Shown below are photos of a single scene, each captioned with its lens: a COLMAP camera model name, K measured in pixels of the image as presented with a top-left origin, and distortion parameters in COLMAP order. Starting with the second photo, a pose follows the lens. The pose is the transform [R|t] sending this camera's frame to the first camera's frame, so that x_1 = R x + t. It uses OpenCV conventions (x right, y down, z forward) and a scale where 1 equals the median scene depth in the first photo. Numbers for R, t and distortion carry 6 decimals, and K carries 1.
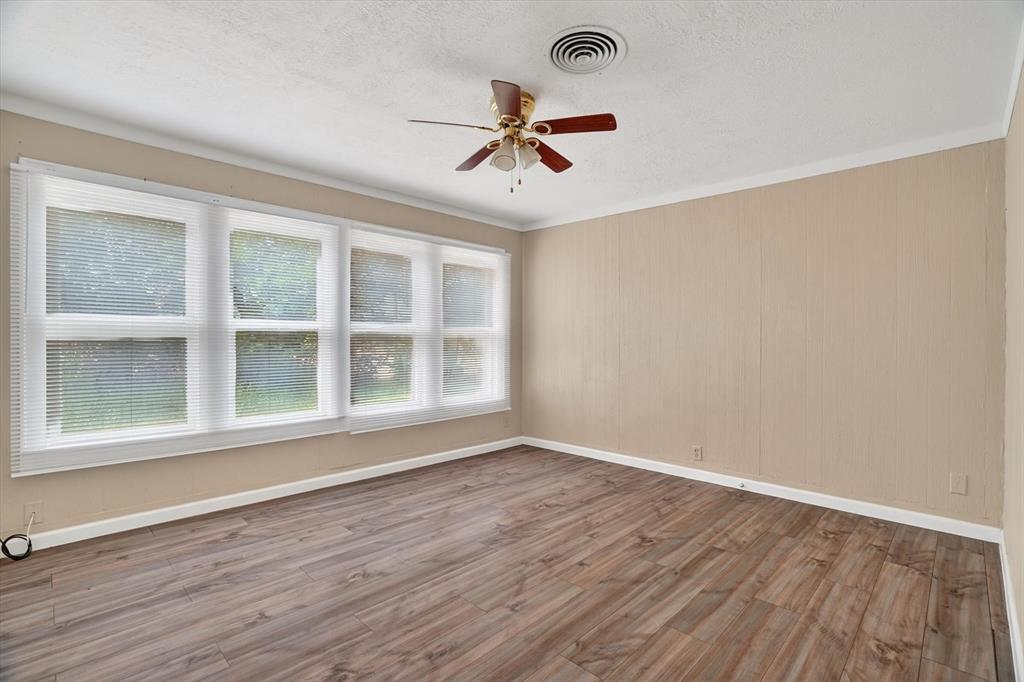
lens RADIAL K [[476.9, 0, 513.5], [0, 476.9, 341.7], [0, 0, 1]] dist [-0.059001, 0.021076]
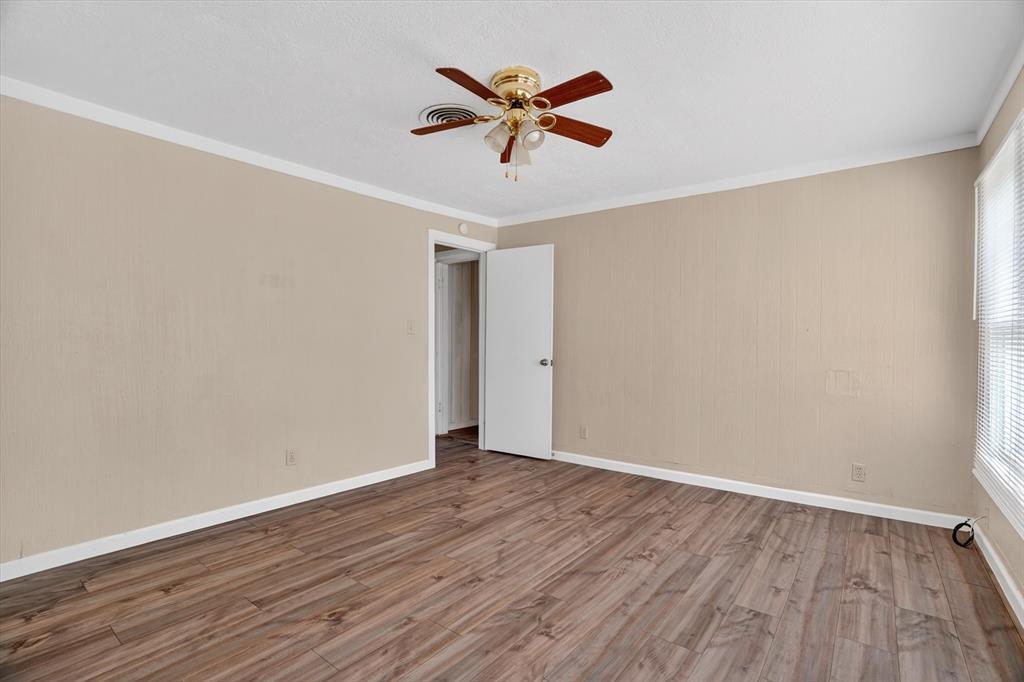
lens RADIAL K [[476.9, 0, 513.5], [0, 476.9, 341.7], [0, 0, 1]] dist [-0.059001, 0.021076]
pose [[-0.993533, -0.005842, -0.113397, 0.107769], [-0.006161, 0.999978, 0.002460, -0.006204], [0.113380, 0.003142, -0.993547, 1.977407]]
